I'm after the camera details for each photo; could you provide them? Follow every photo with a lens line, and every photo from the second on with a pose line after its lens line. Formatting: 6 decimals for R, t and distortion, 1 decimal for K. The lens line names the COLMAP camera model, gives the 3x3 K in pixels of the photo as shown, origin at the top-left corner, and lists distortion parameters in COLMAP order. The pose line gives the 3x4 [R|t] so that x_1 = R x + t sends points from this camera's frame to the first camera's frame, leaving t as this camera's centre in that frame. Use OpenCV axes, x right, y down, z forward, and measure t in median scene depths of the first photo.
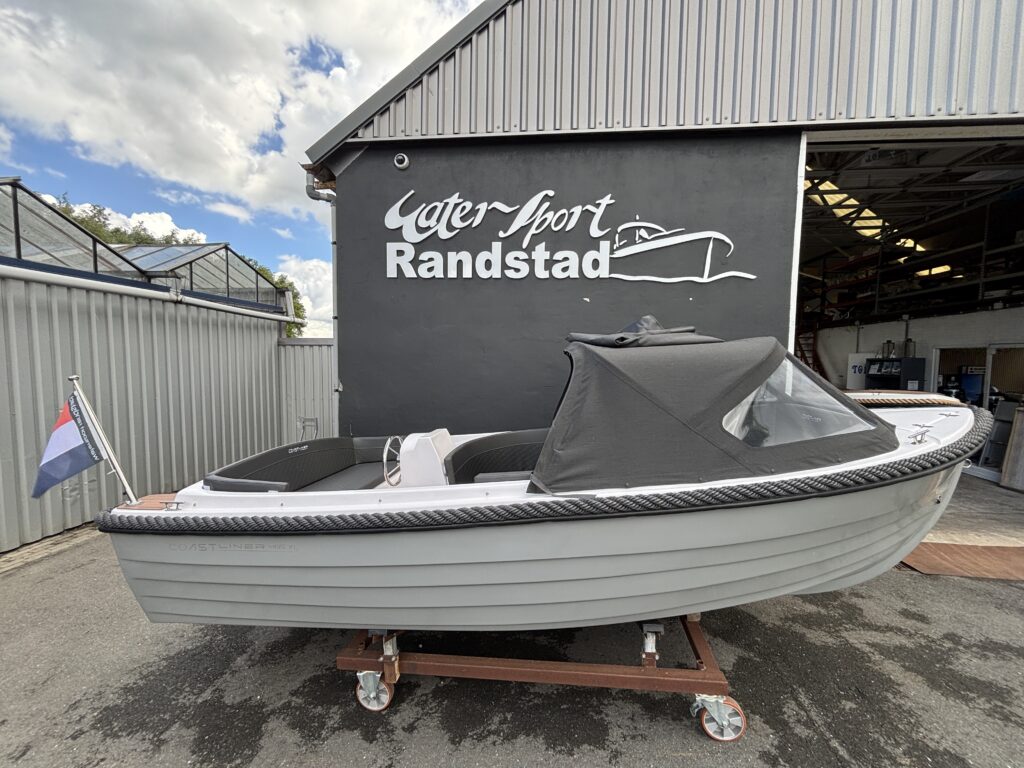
lens RADIAL K [[411.2, 0, 510.4], [0, 411.2, 387.1], [0, 0, 1]] dist [-0.005745, 0.001831]
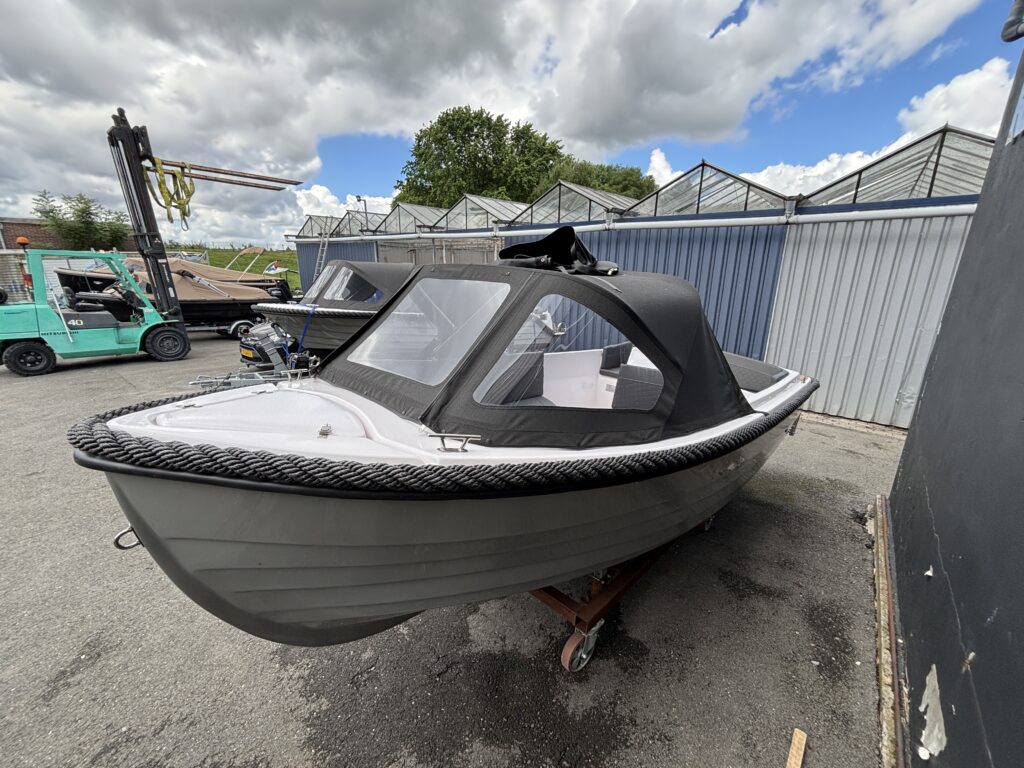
lens RADIAL K [[411.2, 0, 509.1], [0, 411.2, 392.3], [0, 0, 1]] dist [-0.005745, 0.001831]
pose [[-0.575174, 0.219687, -0.787980, 0.670884], [-0.062500, 0.948647, 0.310101, -0.074956], [0.815640, 0.227611, -0.531907, 0.848932]]
